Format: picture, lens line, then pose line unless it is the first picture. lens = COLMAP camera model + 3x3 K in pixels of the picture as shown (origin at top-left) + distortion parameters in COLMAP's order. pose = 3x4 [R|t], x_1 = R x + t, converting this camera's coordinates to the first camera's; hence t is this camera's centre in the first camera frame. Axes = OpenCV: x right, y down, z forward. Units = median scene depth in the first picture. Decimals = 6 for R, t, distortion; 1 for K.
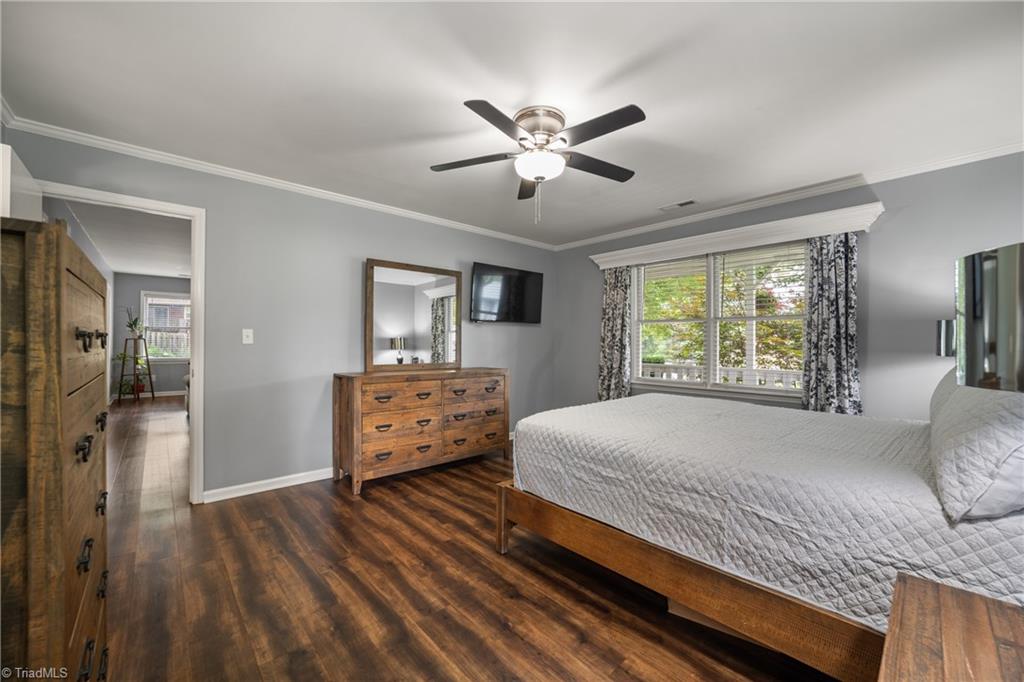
lens RADIAL K [[399.7, 0, 512.2], [0, 399.7, 342.0], [0, 0, 1]] dist [-0.030412, 0.004917]
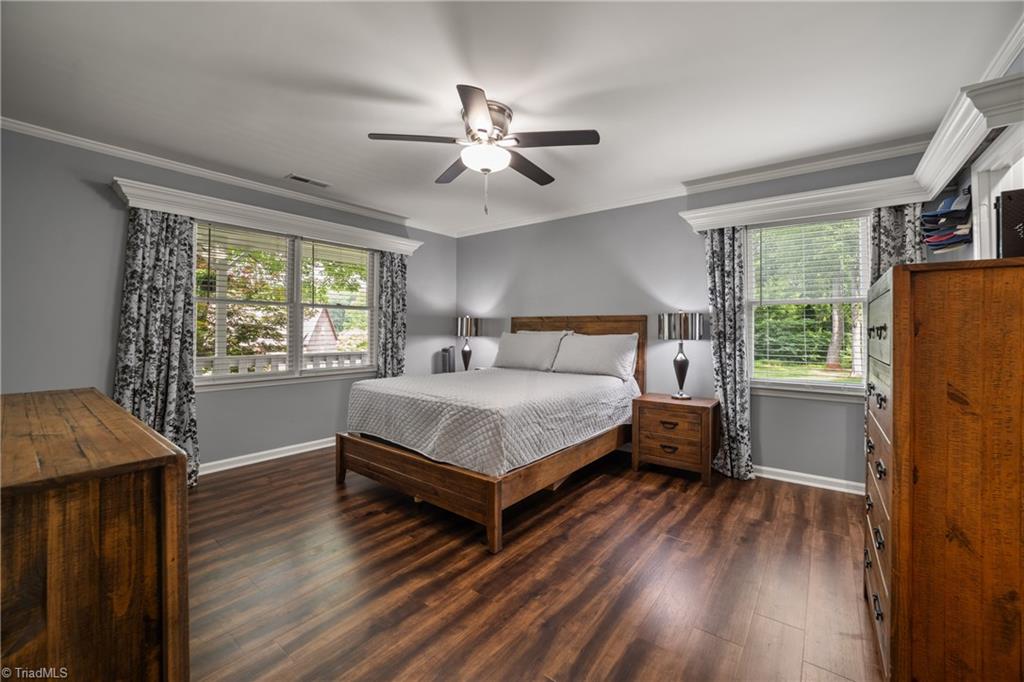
lens RADIAL K [[399.7, 0, 534.9], [0, 399.7, 322.8], [0, 0, 1]] dist [-0.030412, 0.004917]
pose [[-0.188797, 0.012010, 0.981943, -0.956141], [-0.005716, 0.999895, -0.013328, -0.005610], [-0.982000, -0.008129, -0.188708, 1.062976]]
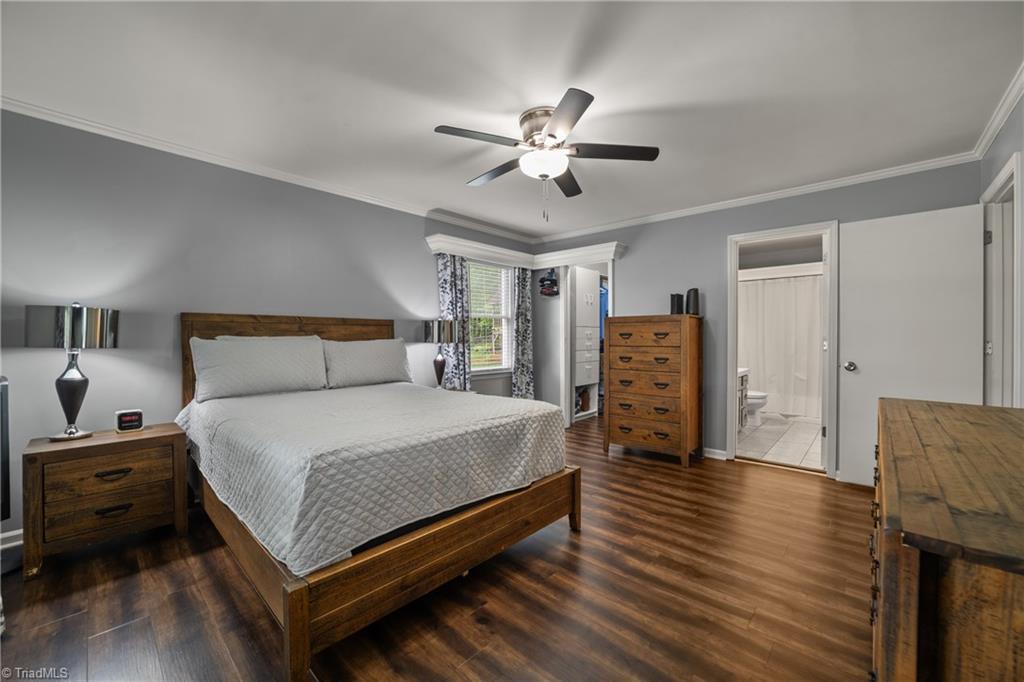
lens RADIAL K [[399.7, 0, 503.1], [0, 399.7, 338.0], [0, 0, 1]] dist [-0.030412, 0.004917]
pose [[-0.997909, -0.004255, -0.064495, 0.233382], [-0.004535, 0.999981, 0.004184, 0.004870], [0.064476, 0.004468, -0.997909, 2.010151]]
